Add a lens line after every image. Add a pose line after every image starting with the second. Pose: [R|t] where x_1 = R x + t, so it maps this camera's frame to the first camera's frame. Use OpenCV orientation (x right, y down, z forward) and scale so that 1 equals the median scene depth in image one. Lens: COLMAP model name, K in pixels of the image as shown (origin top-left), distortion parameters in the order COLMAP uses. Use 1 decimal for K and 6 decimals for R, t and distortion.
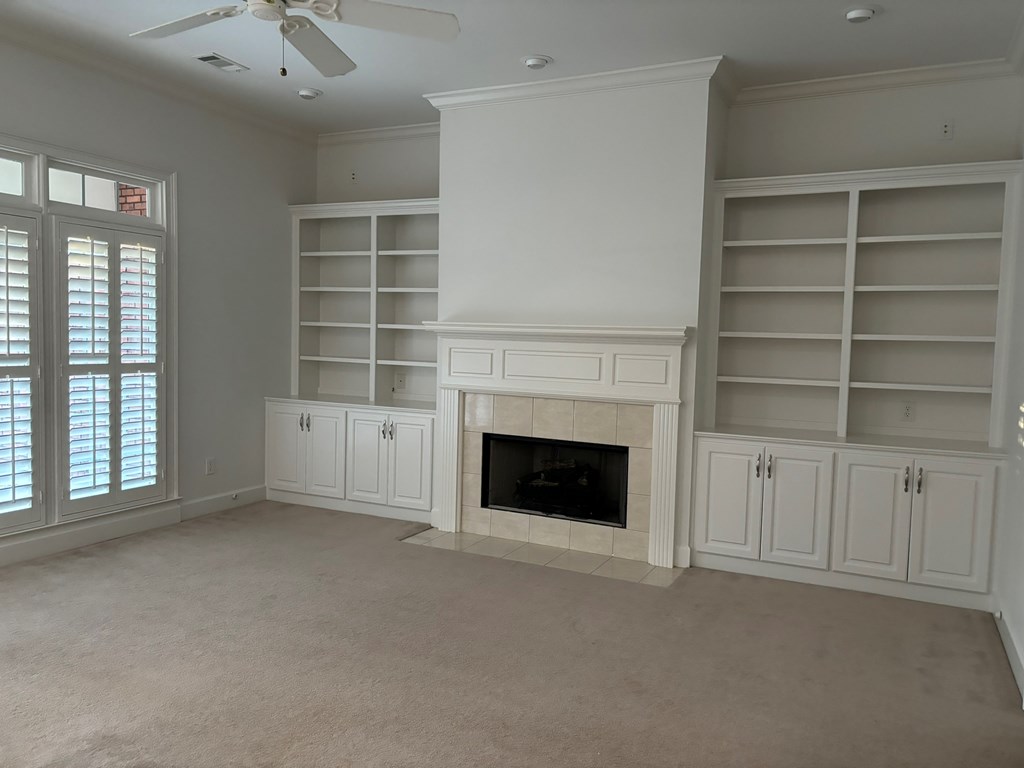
lens RADIAL K [[783.8, 0, 507.7], [0, 783.8, 380.6], [0, 0, 1]] dist [0.026659, -0.008399]
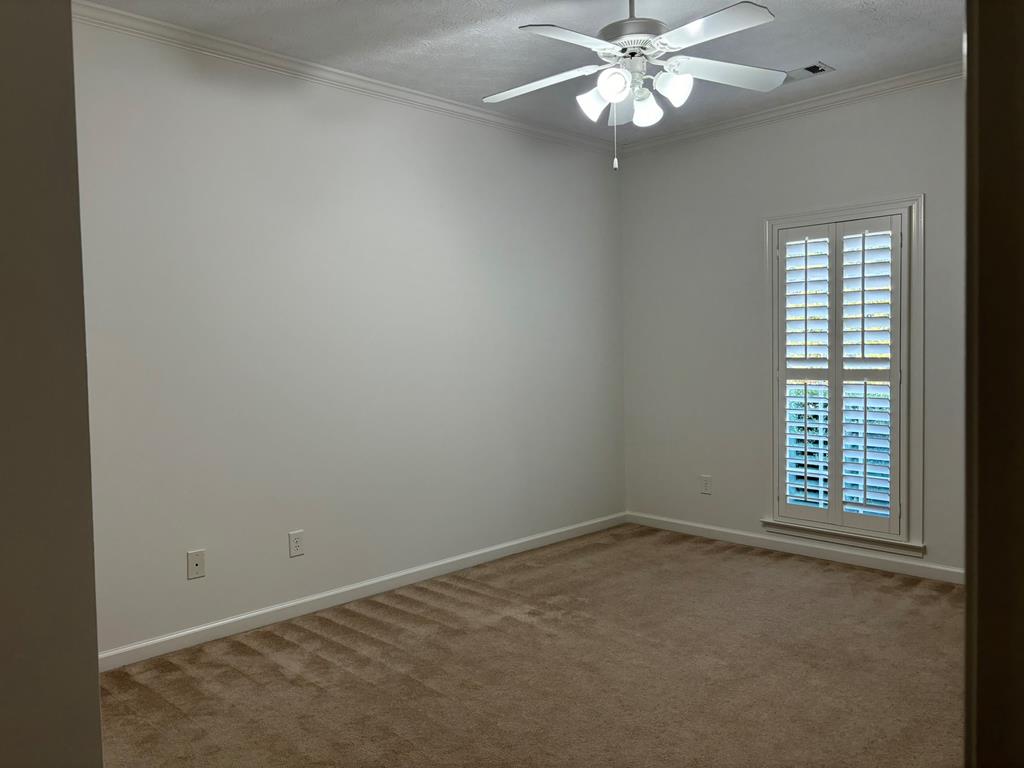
lens RADIAL K [[783.8, 0, 507.7], [0, 783.8, 380.6], [0, 0, 1]] dist [0.026659, -0.008399]
pose [[-0.331556, 0.030185, -0.942952, 0.478172], [-0.038342, 0.998231, 0.045436, -0.034389], [0.942656, 0.051219, -0.329813, 0.932363]]
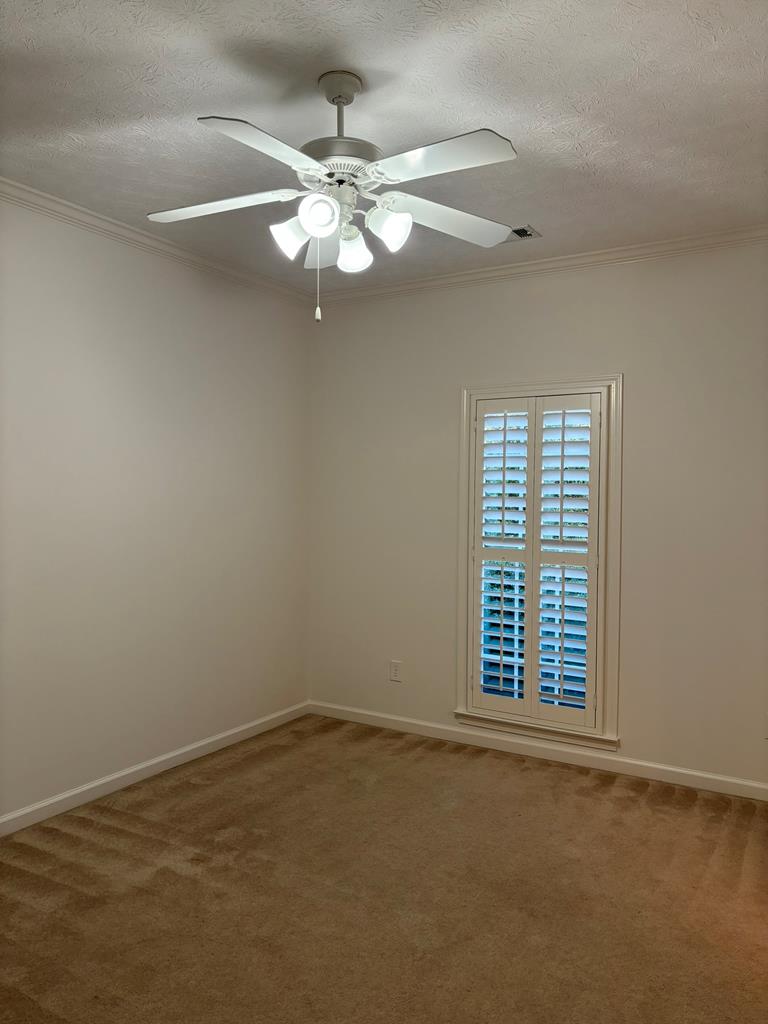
lens RADIAL K [[783.8, 0, 384.0], [0, 783.8, 512.0], [0, 0, 1]] dist [0.026659, -0.008399]
pose [[-0.080111, 0.005213, -0.996772, 0.362026], [-0.068022, 0.997627, 0.010684, -0.061134], [0.994462, 0.068659, -0.079567, 0.892297]]
